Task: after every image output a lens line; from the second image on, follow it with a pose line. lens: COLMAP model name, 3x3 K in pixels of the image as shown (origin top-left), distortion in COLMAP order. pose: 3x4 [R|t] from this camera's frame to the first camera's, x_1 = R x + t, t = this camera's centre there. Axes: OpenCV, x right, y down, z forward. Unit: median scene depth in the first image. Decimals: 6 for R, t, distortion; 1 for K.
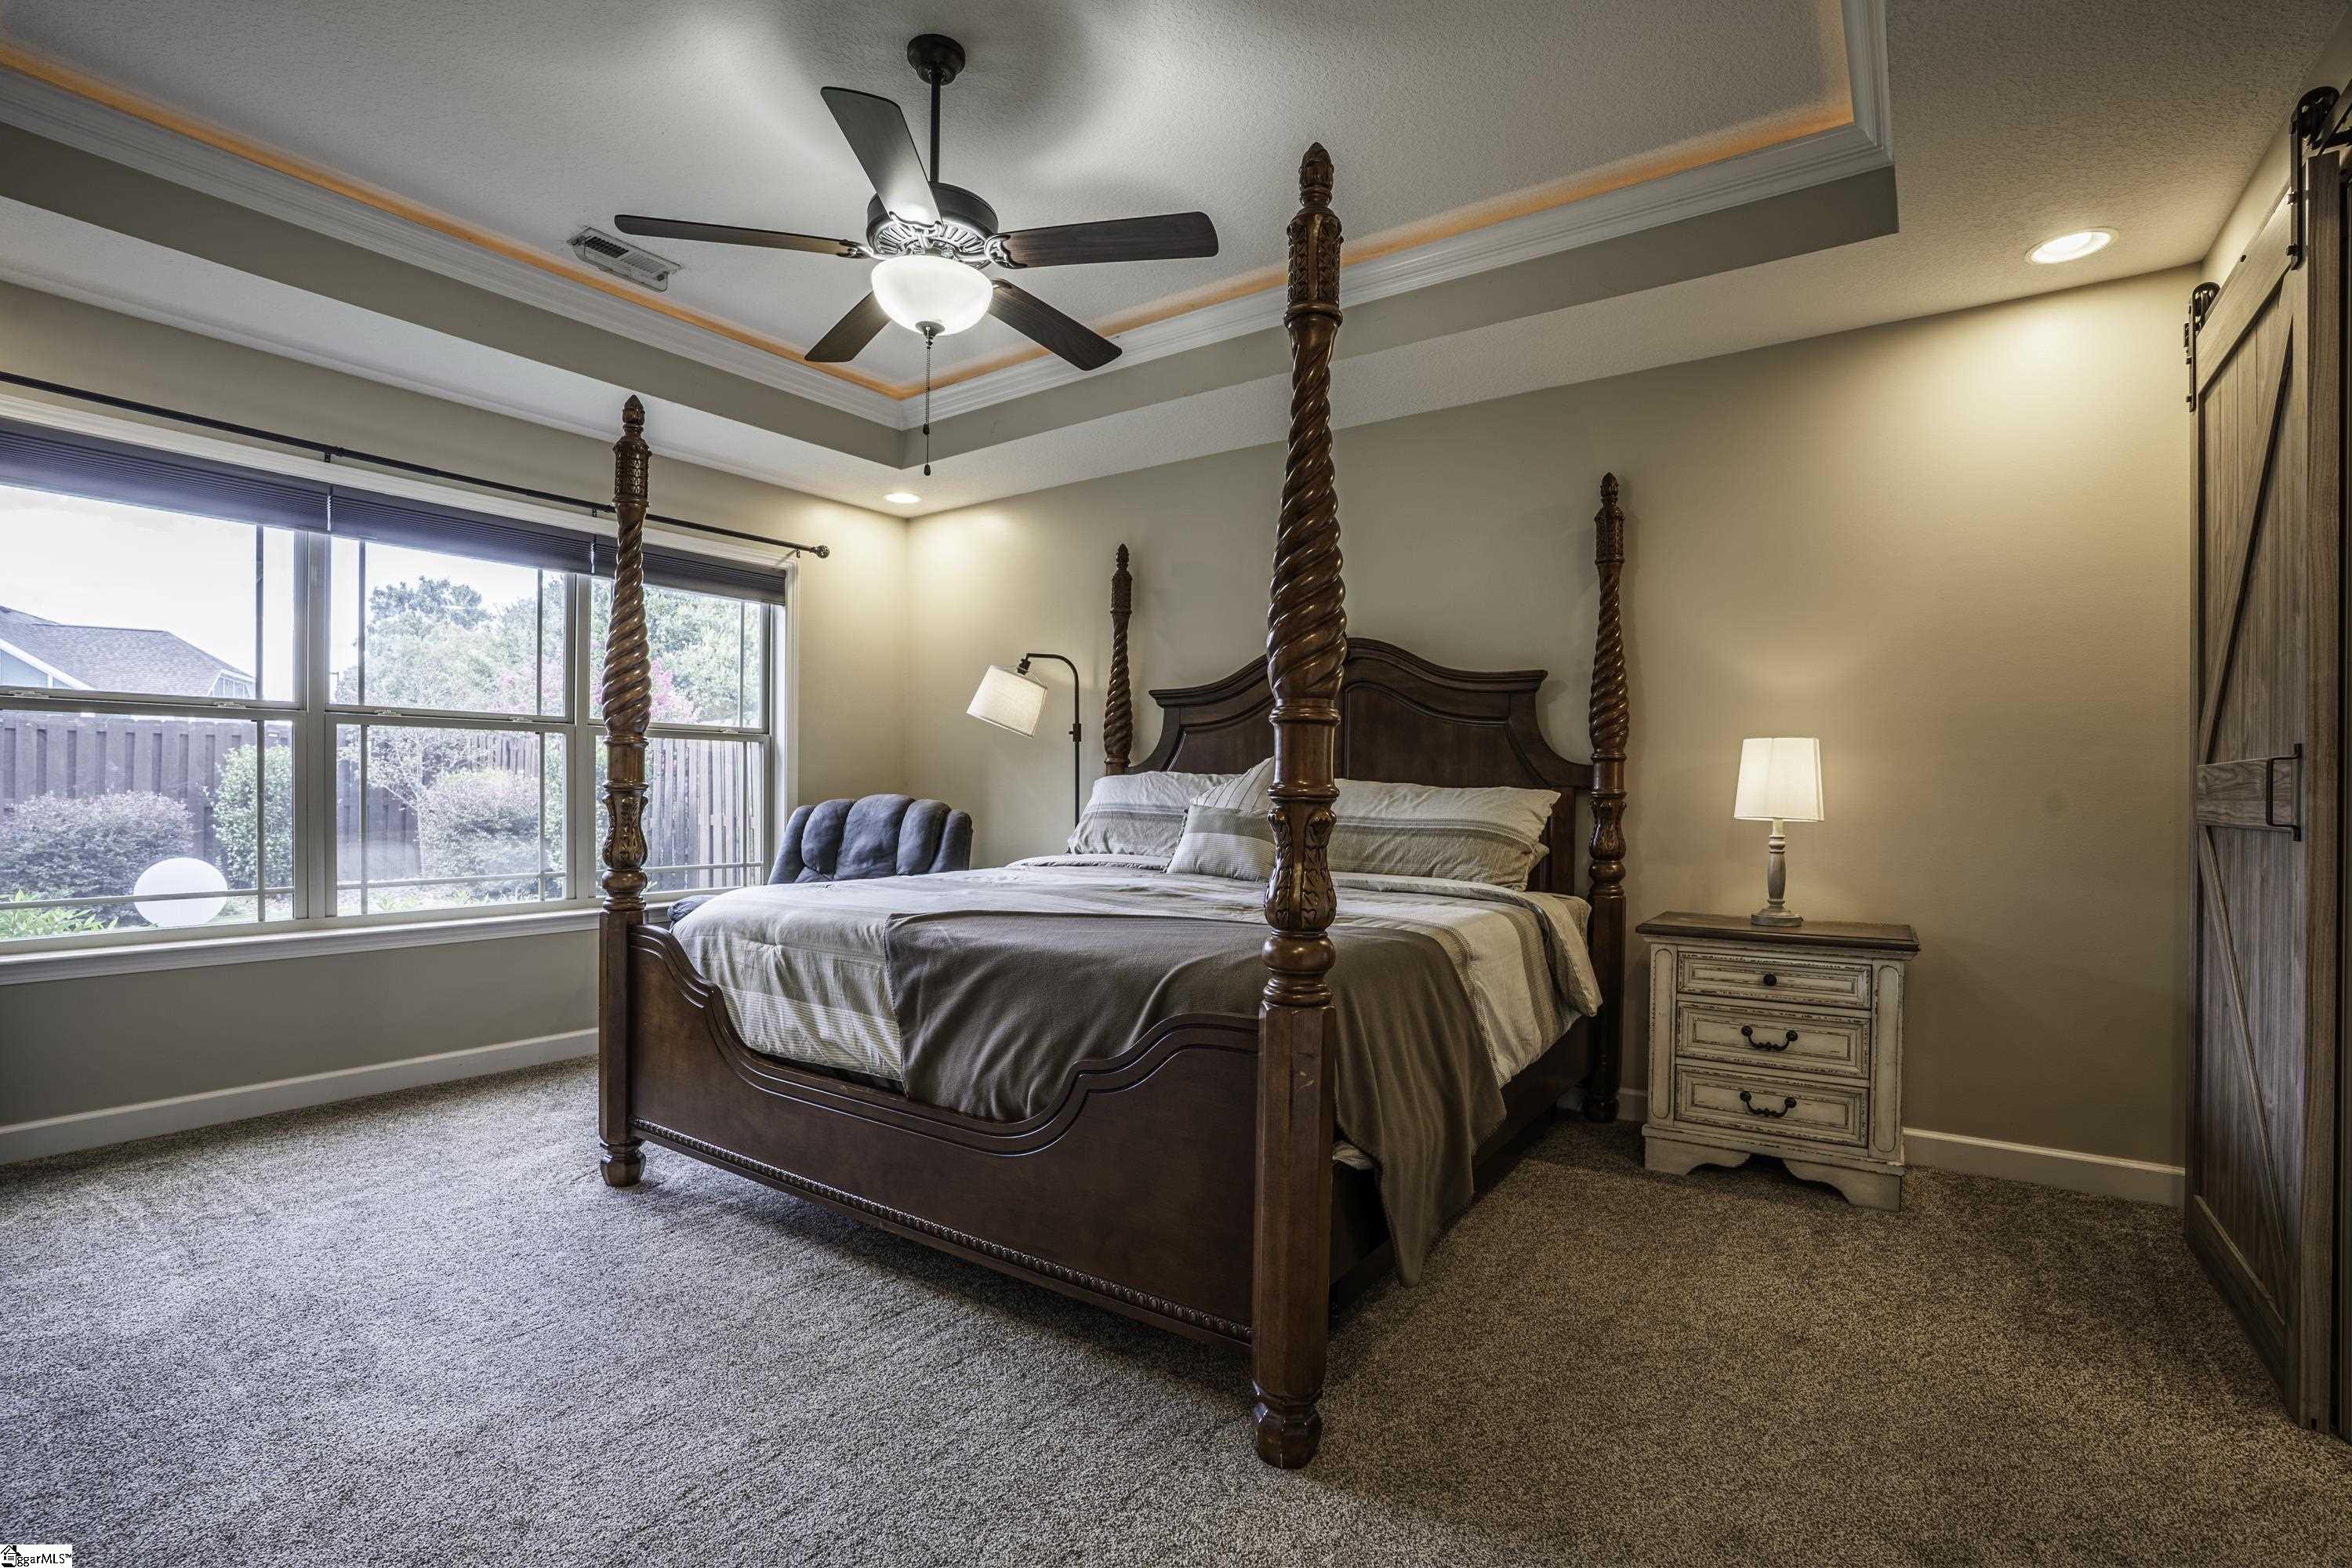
lens RADIAL K [[1086.4, 0, 1168.8], [0, 1086.4, 797.5], [0, 0, 1]] dist [-0.078560, 0.033128]
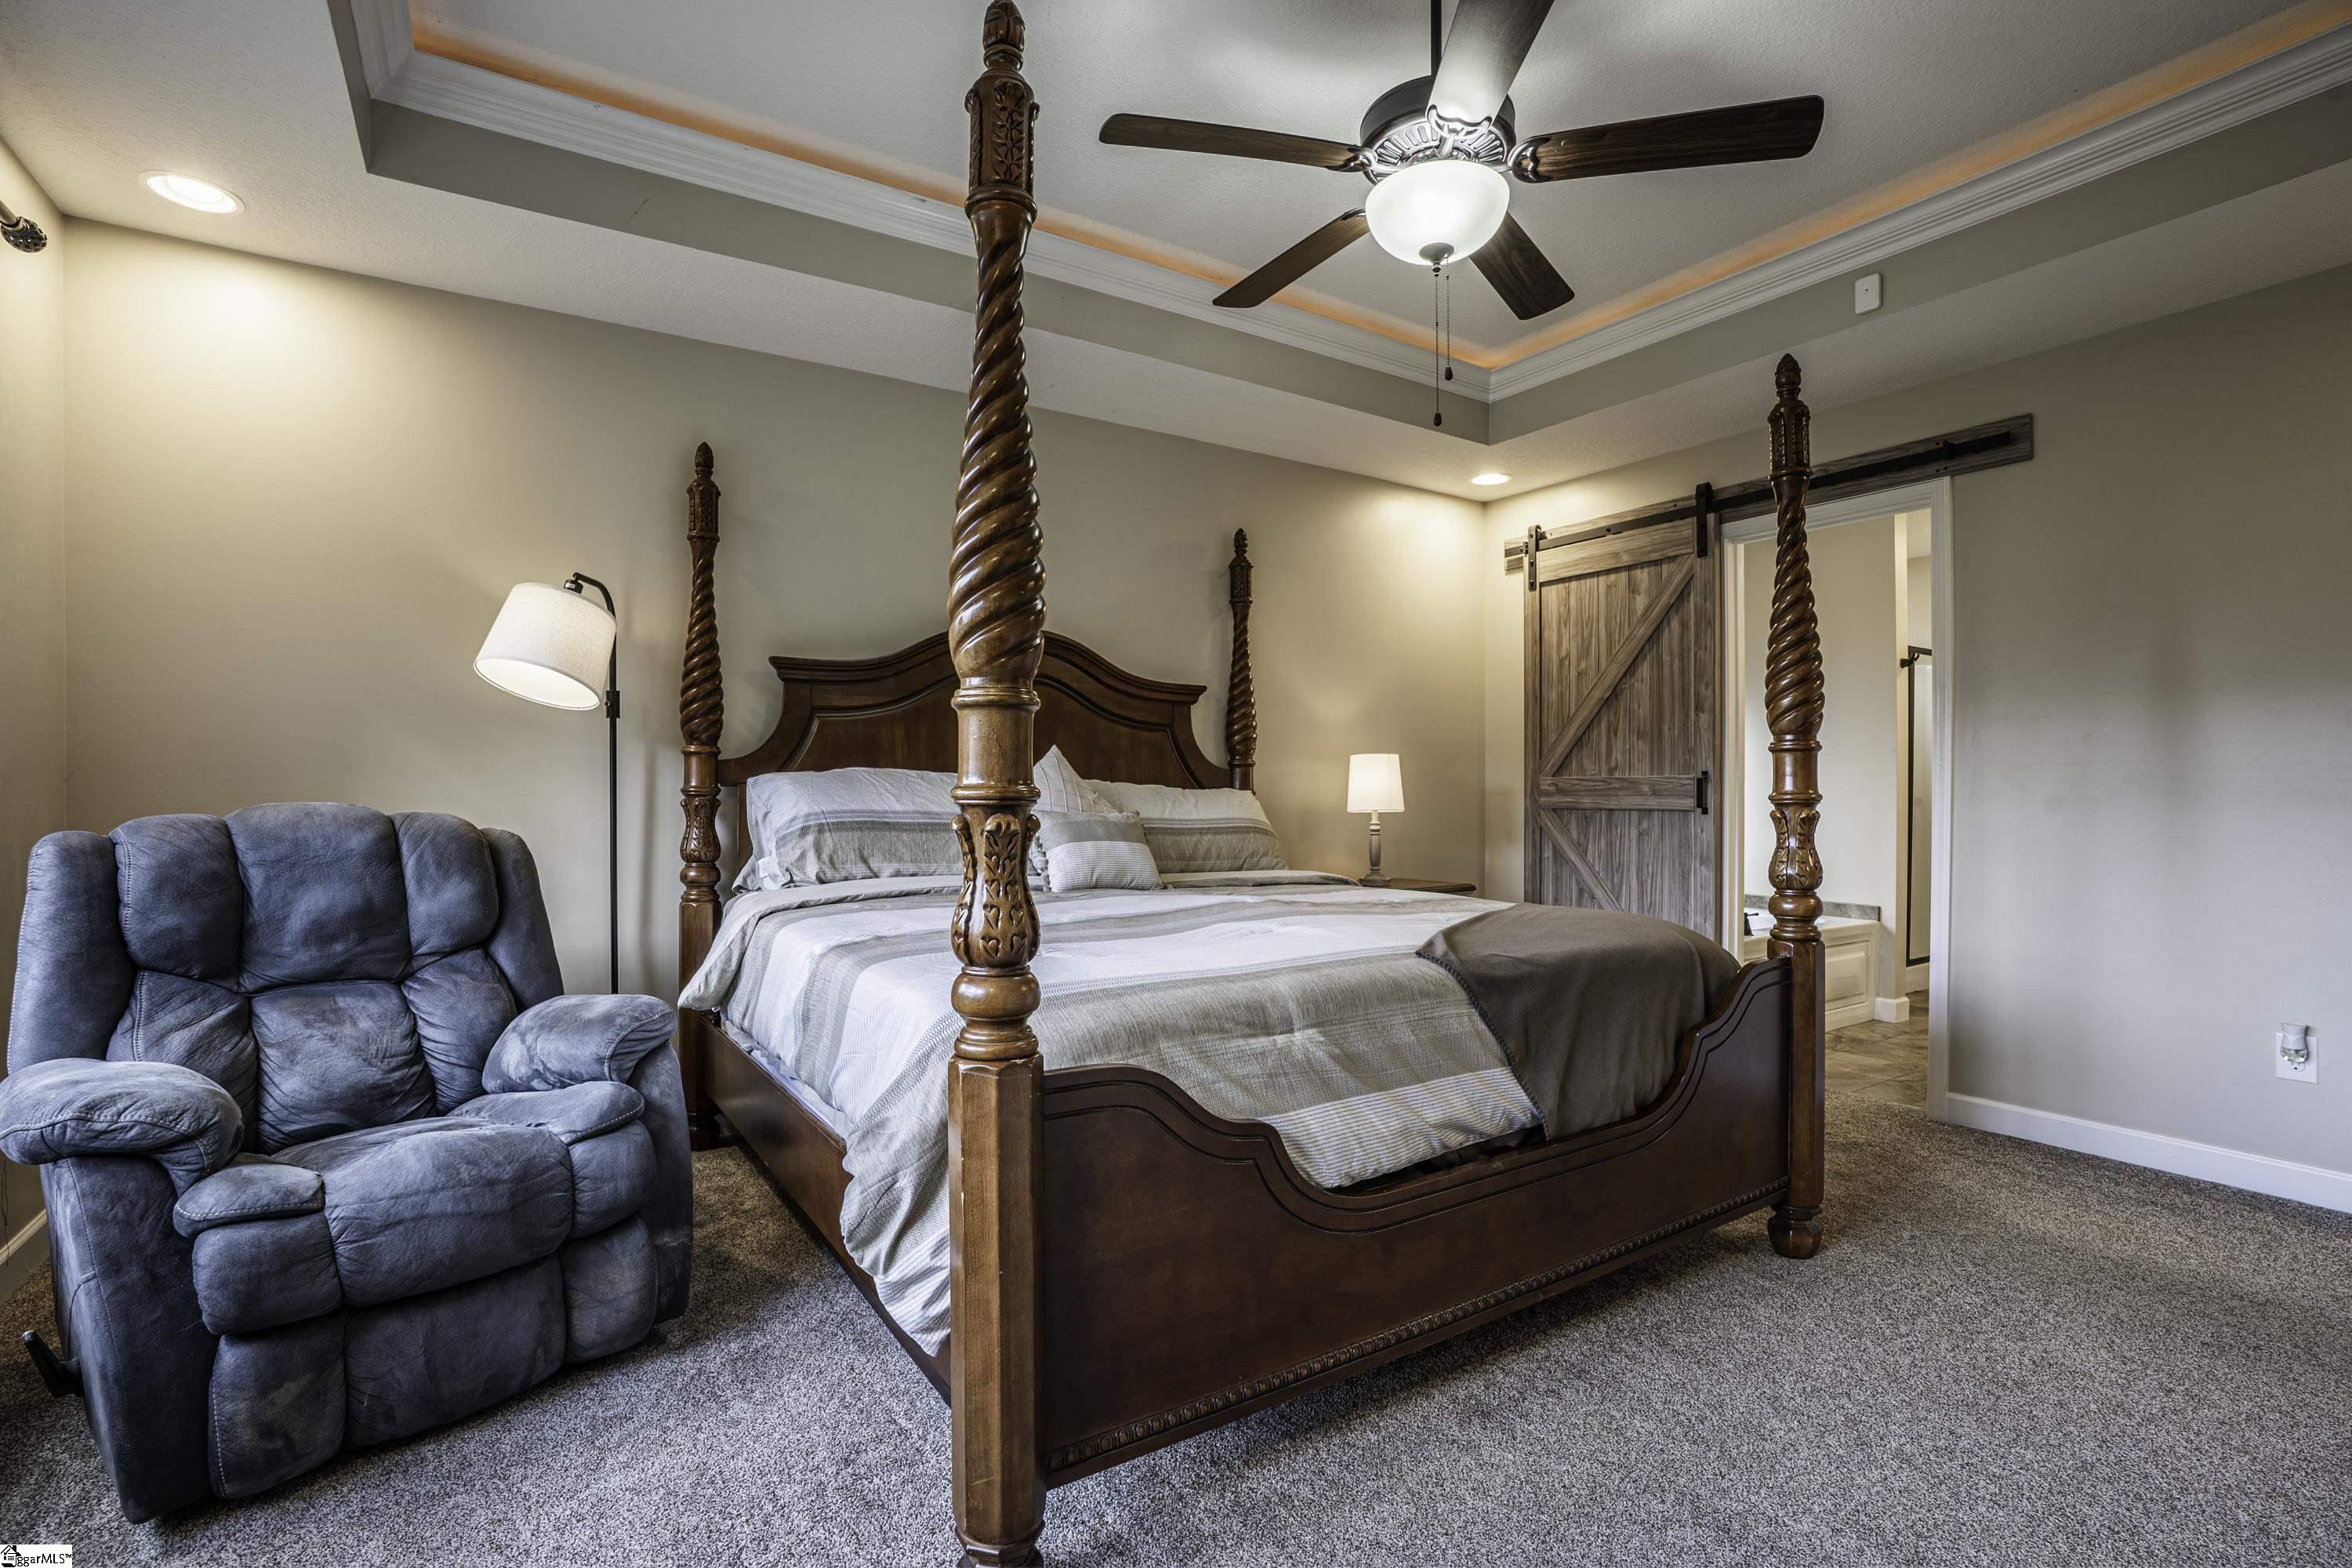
lens RADIAL K [[1086.4, 0, 1168.8], [0, 1086.4, 797.5], [0, 0, 1]] dist [-0.078560, 0.033128]
pose [[0.383351, -0.010769, 0.923540, -0.749697], [0.005518, 0.999941, 0.009369, -0.010764], [-0.923586, 0.001505, 0.383388, 0.601675]]
